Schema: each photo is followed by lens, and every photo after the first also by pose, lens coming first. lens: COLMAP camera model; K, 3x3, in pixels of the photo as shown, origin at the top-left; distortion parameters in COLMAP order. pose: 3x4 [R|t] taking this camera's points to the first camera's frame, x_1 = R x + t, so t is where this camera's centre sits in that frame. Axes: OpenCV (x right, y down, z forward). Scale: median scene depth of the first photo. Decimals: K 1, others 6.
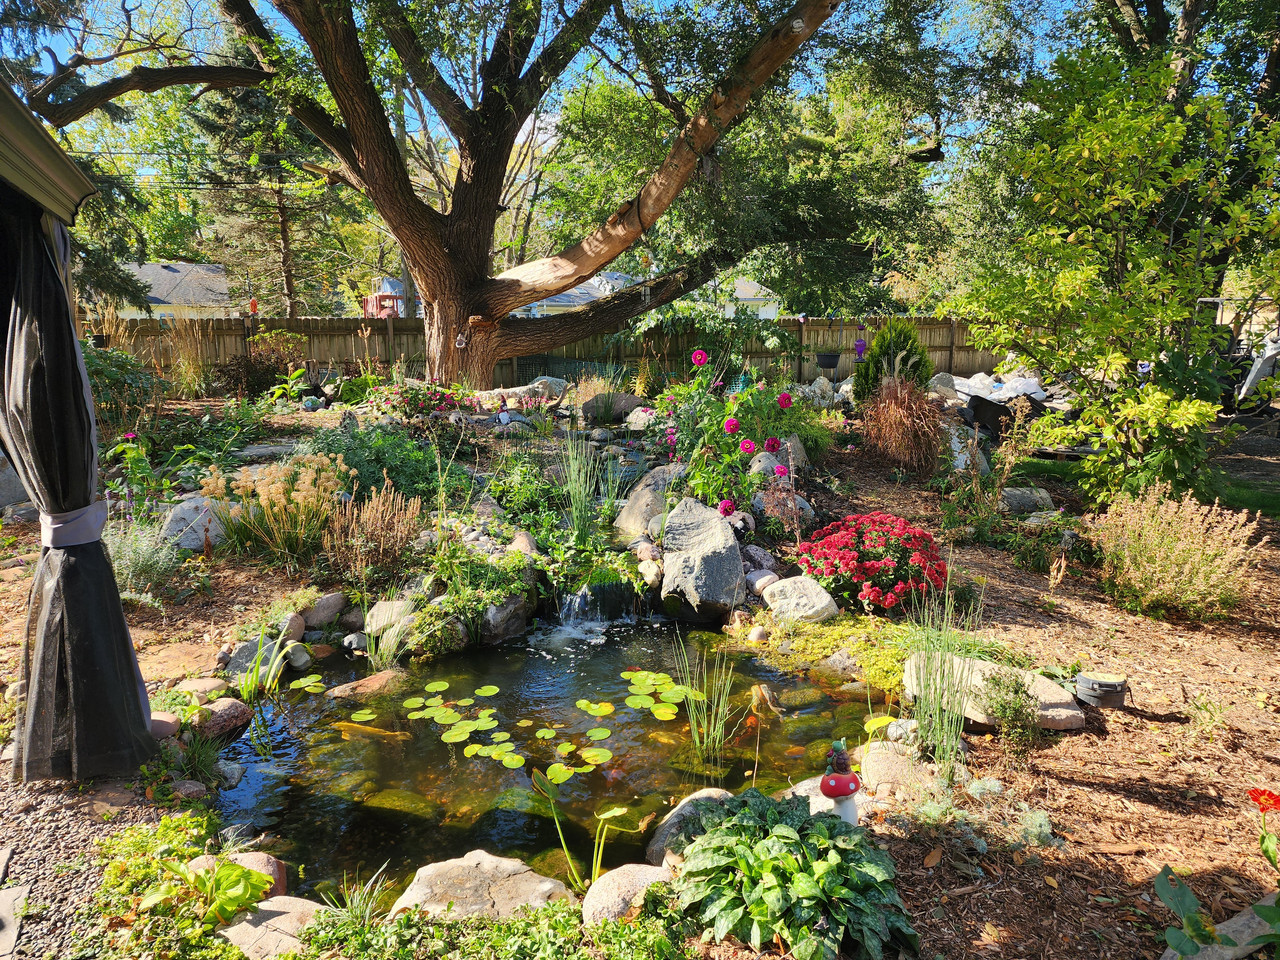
lens RADIAL K [[866.7, 0, 647.7], [0, 866.7, 483.0], [0, 0, 1]] dist [0.108443, -0.082966]
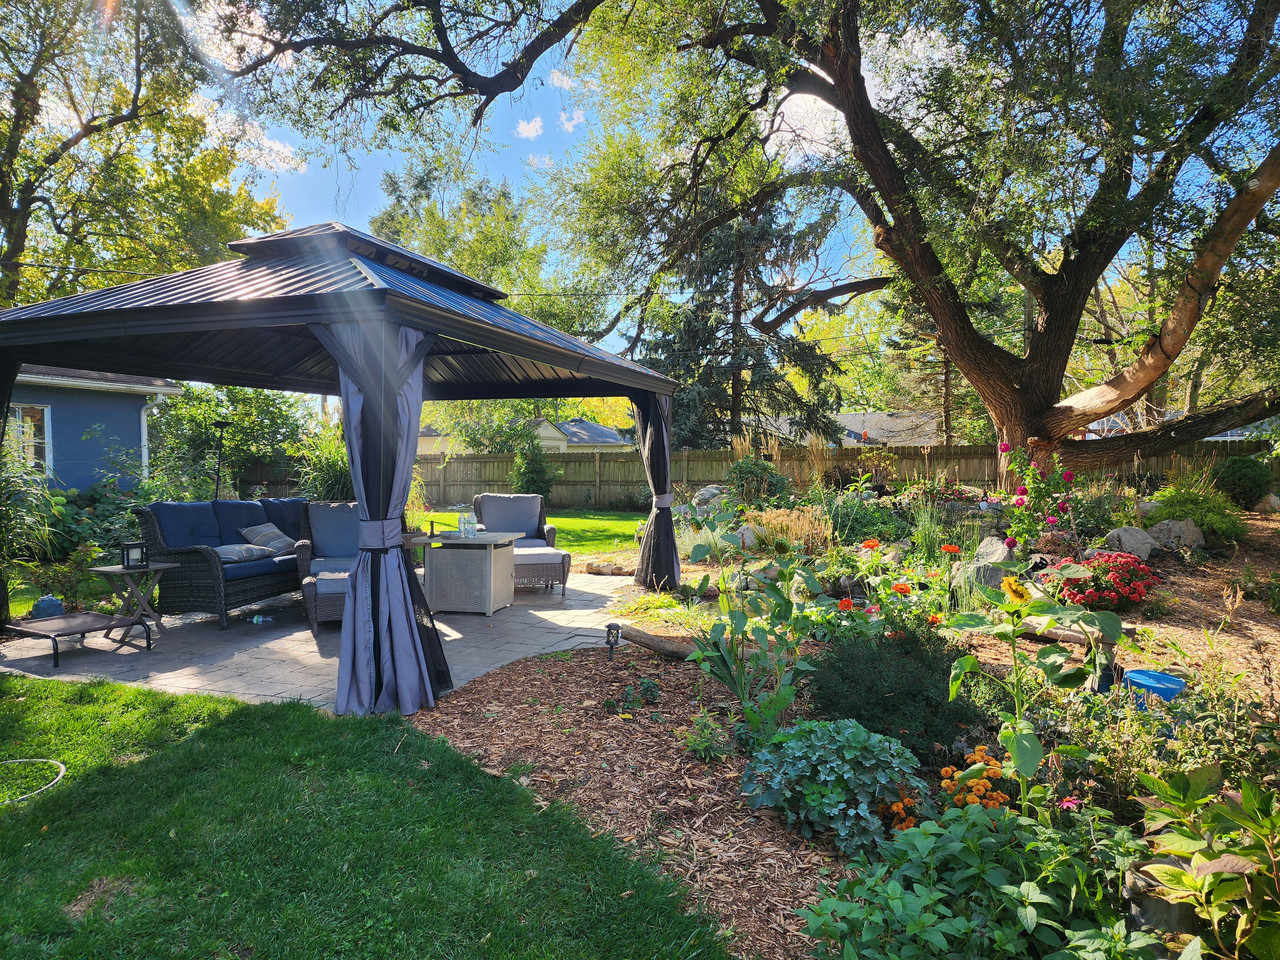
lens RADIAL K [[866.7, 0, 647.7], [0, 866.7, 483.0], [0, 0, 1]] dist [0.108443, -0.082966]
pose [[0.711451, 0.015370, -0.702568, 0.717579], [-0.125801, 0.986396, -0.105813, 0.169888], [0.691384, 0.163664, 0.703706, -0.544344]]
